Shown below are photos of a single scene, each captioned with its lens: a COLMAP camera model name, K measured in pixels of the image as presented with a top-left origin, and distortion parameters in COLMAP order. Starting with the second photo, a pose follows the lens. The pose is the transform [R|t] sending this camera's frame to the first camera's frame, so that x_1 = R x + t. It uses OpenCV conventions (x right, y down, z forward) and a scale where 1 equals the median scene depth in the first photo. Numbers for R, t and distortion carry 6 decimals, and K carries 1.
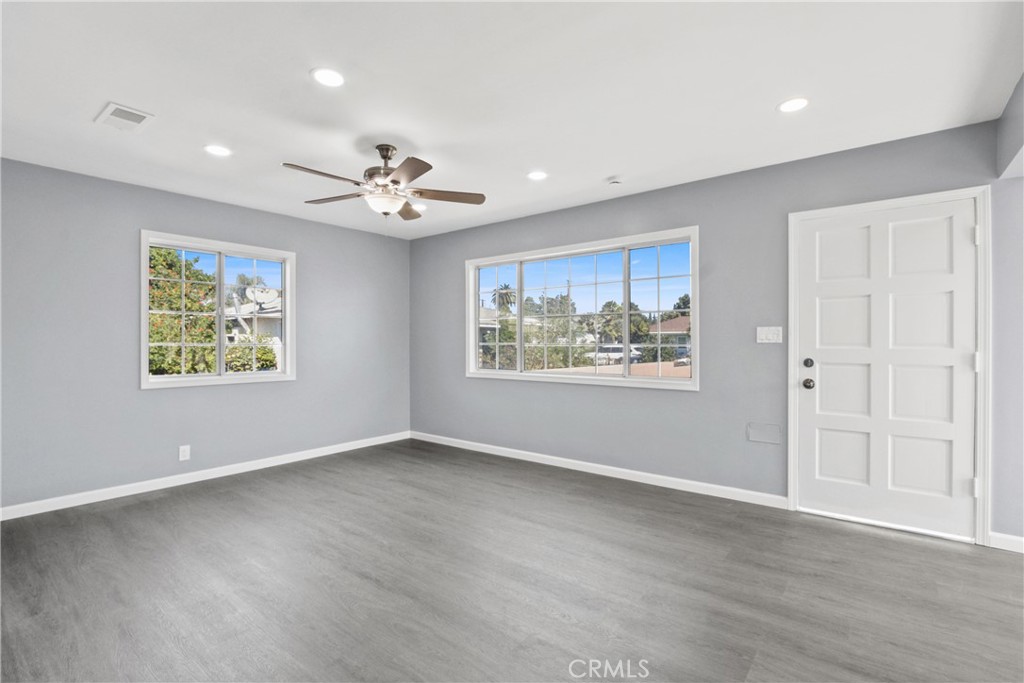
lens RADIAL K [[475.1, 0, 512.0], [0, 475.1, 341.5], [0, 0, 1]] dist [-0.010664, -0.000361]
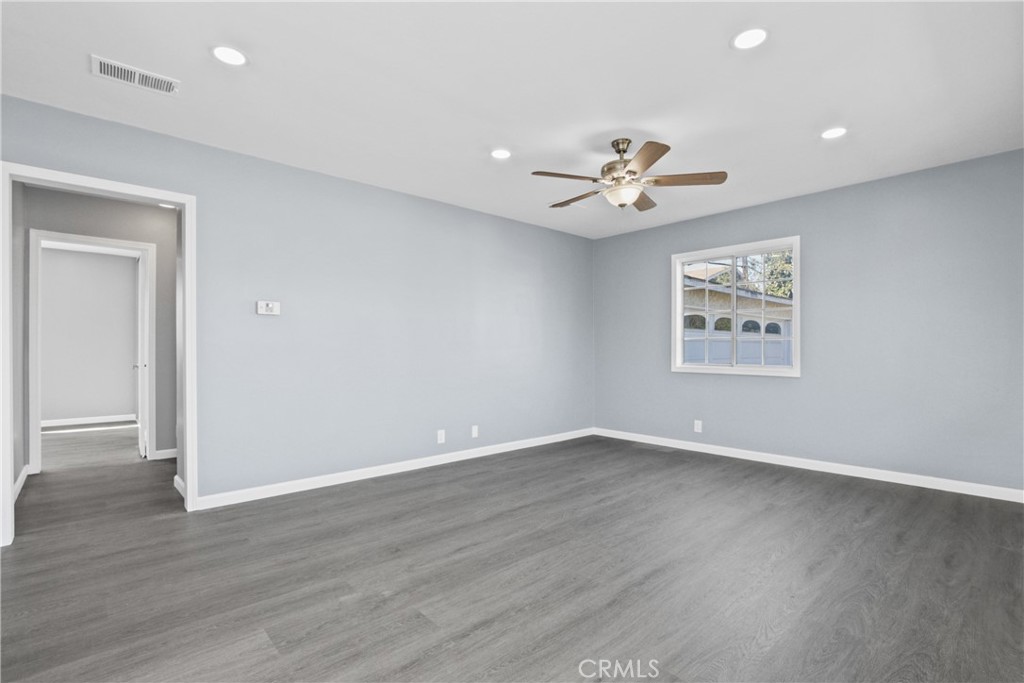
lens RADIAL K [[475.1, 0, 512.0], [0, 475.1, 341.5], [0, 0, 1]] dist [-0.010664, -0.000361]
pose [[-0.140685, -0.008147, -0.990021, 0.697296], [-0.004477, 0.999961, -0.007593, 0.032195], [0.990044, 0.003364, -0.140716, 0.804550]]
